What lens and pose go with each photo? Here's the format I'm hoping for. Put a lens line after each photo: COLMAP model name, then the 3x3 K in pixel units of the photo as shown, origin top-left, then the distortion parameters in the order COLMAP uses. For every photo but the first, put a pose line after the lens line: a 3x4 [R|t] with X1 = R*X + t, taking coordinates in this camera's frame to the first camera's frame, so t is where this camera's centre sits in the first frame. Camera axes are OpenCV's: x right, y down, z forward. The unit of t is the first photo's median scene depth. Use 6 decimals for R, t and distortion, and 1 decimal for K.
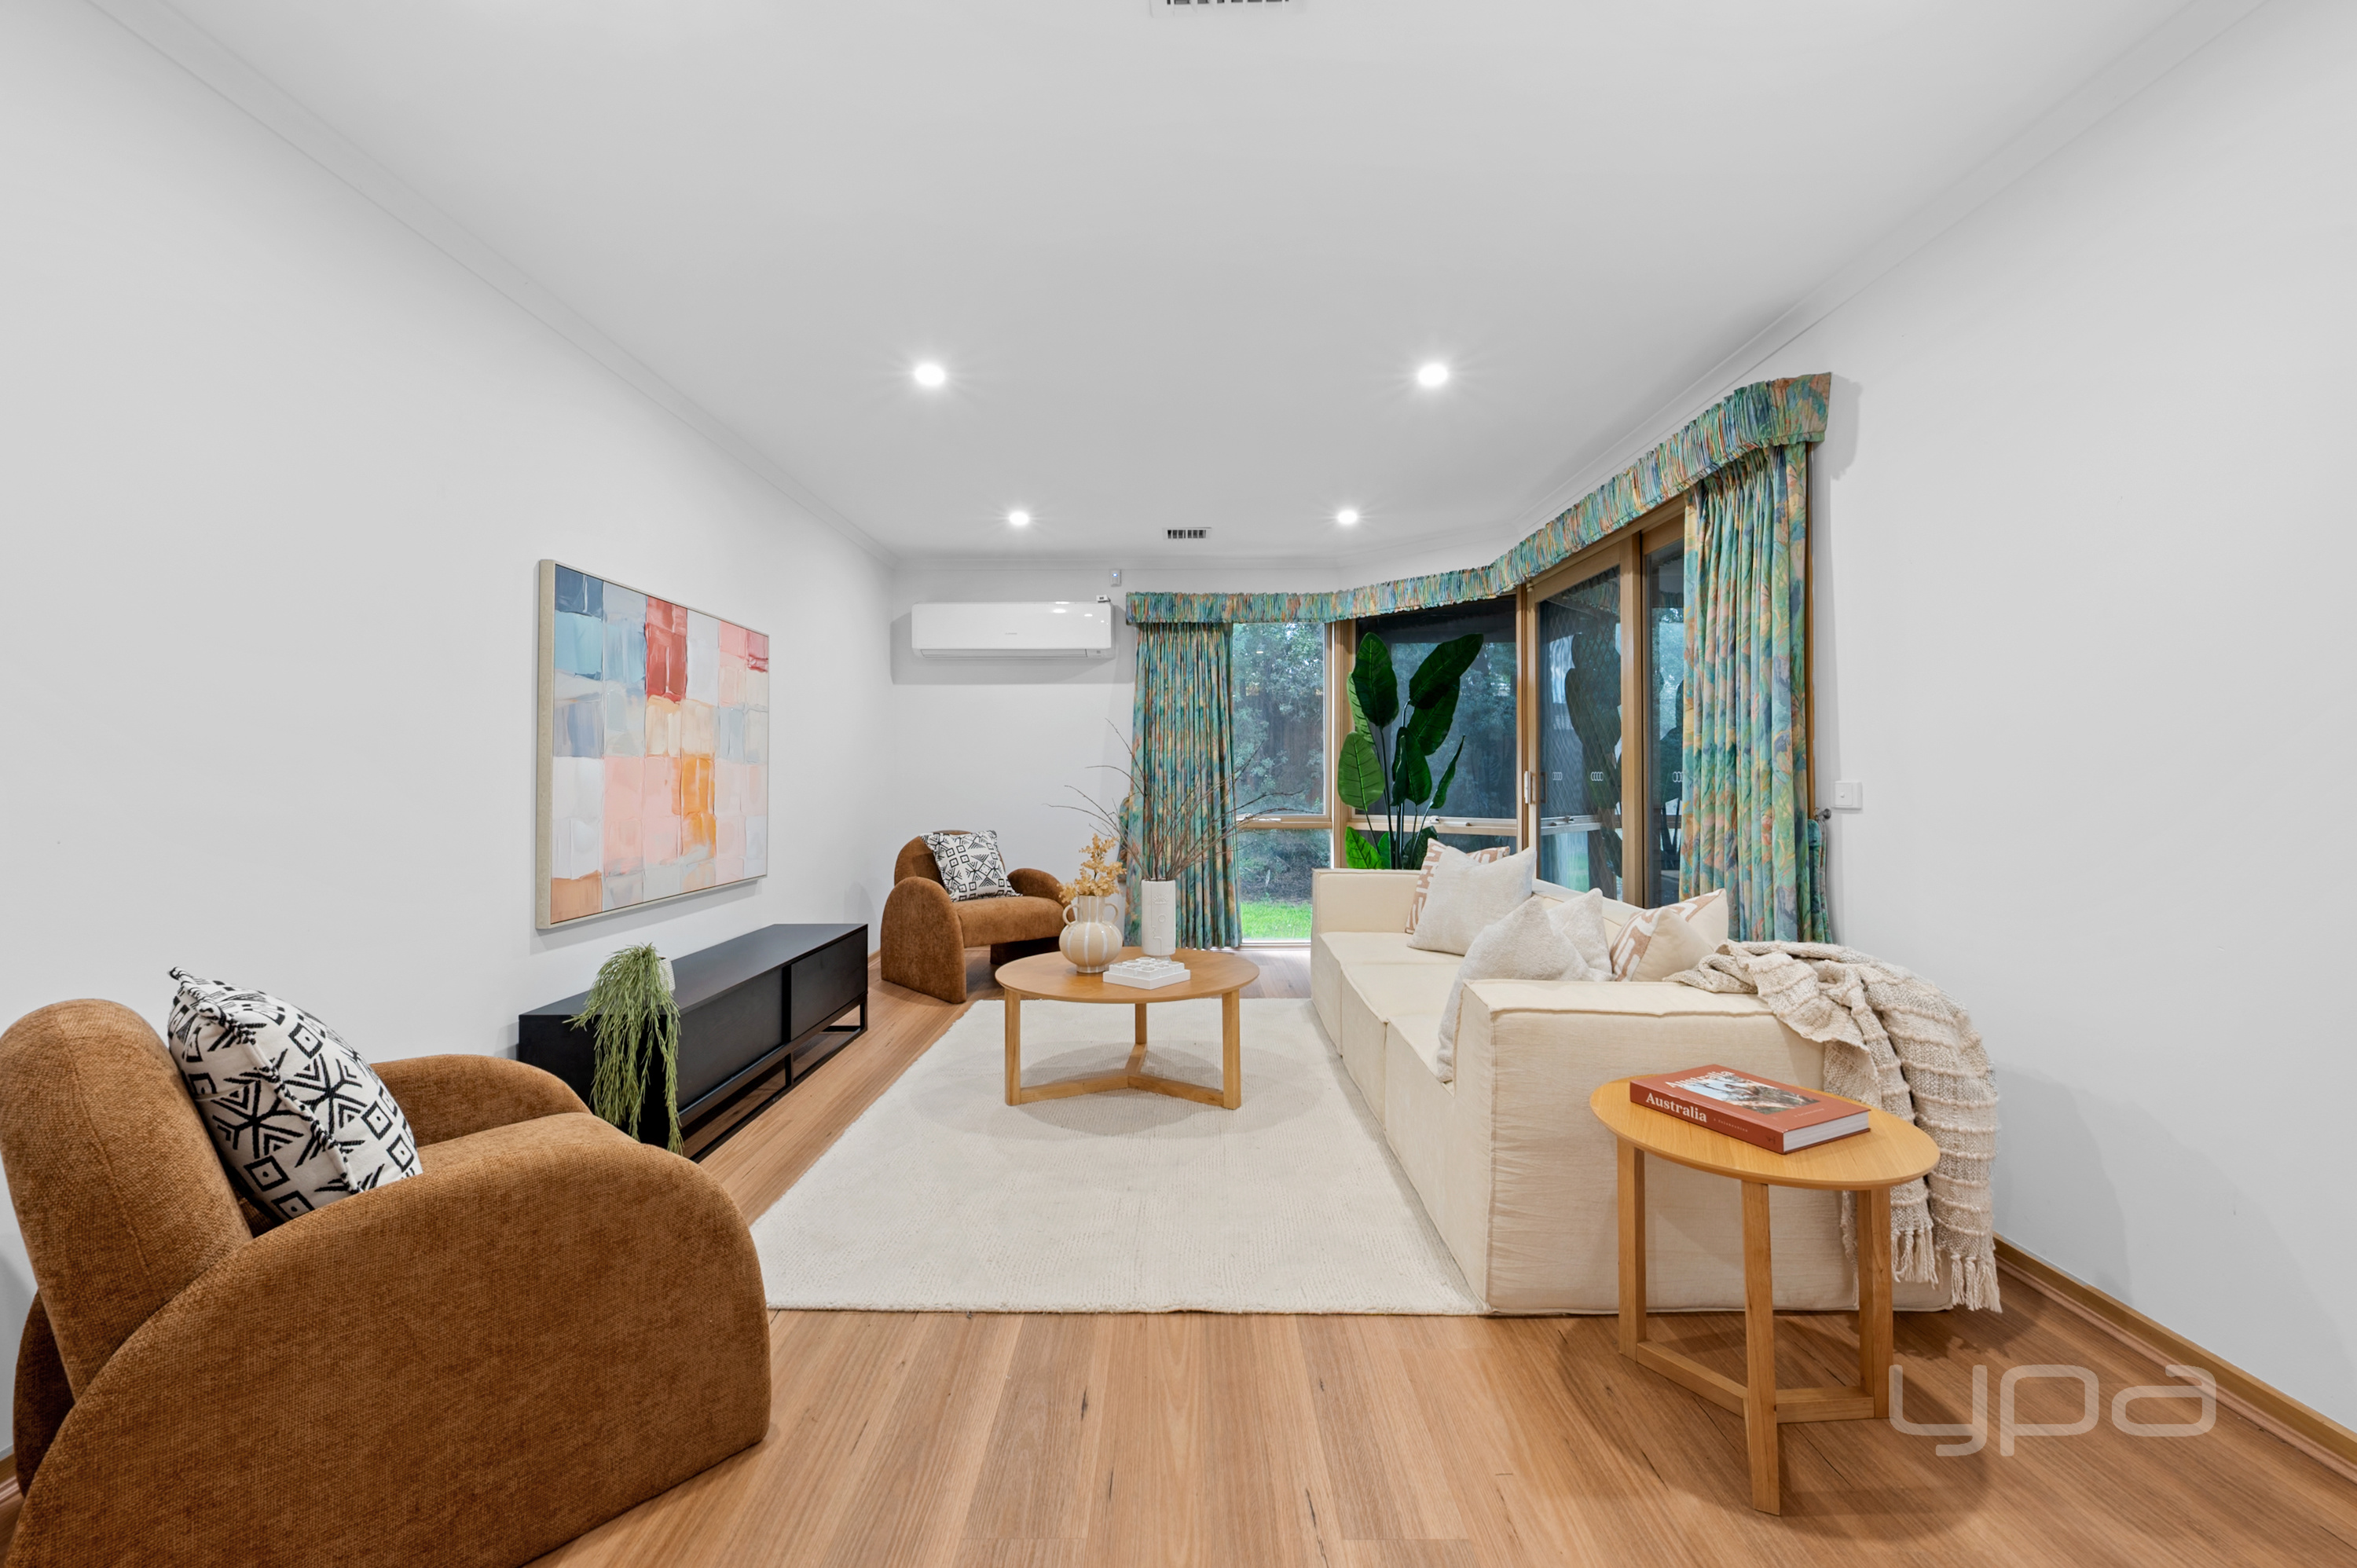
lens RADIAL K [[1038.2, 0, 1181.7], [0, 1038.2, 770.1], [0, 0, 1]] dist [0.002313, 0.000288]
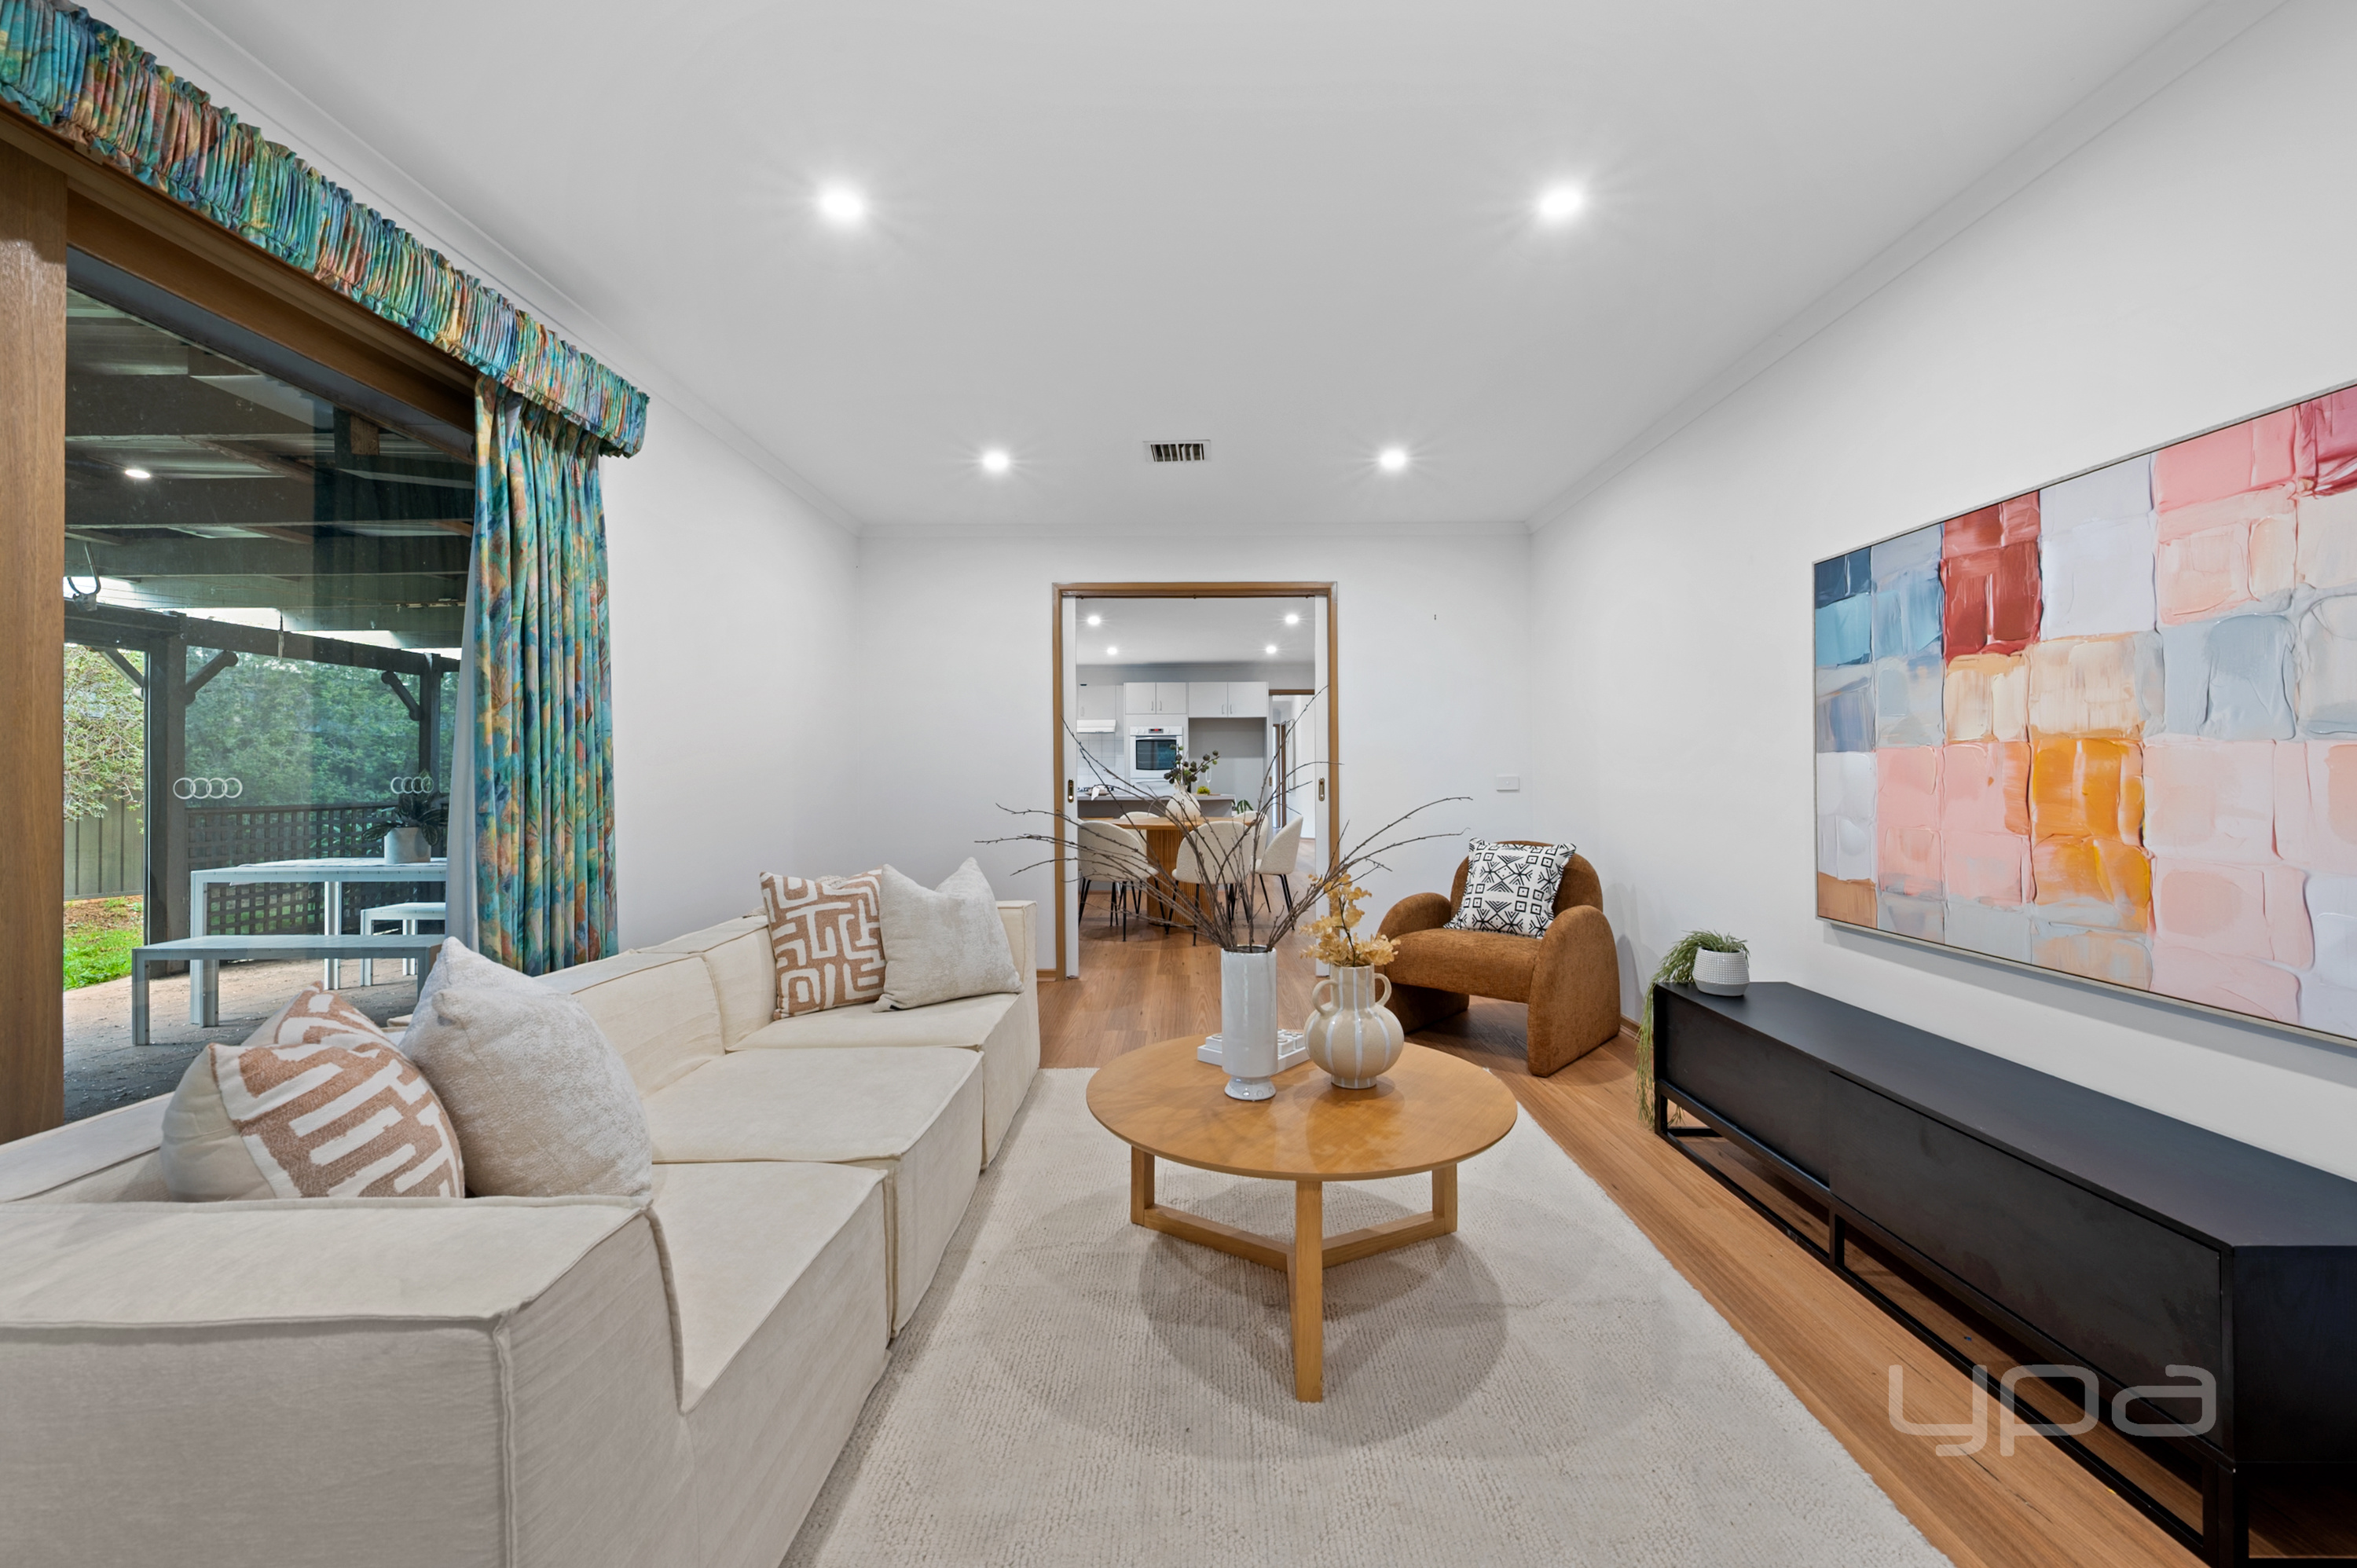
lens RADIAL K [[944.3, 0, 1182.8], [0, 944.3, 776.3], [0, 0, 1]] dist [-0.002620, -0.000030]
pose [[-0.999974, 0.007160, 0.001008, 0.016697], [0.007155, 0.999964, -0.004597, 0.008613], [-0.001041, -0.004589, -0.999989, 1.736206]]
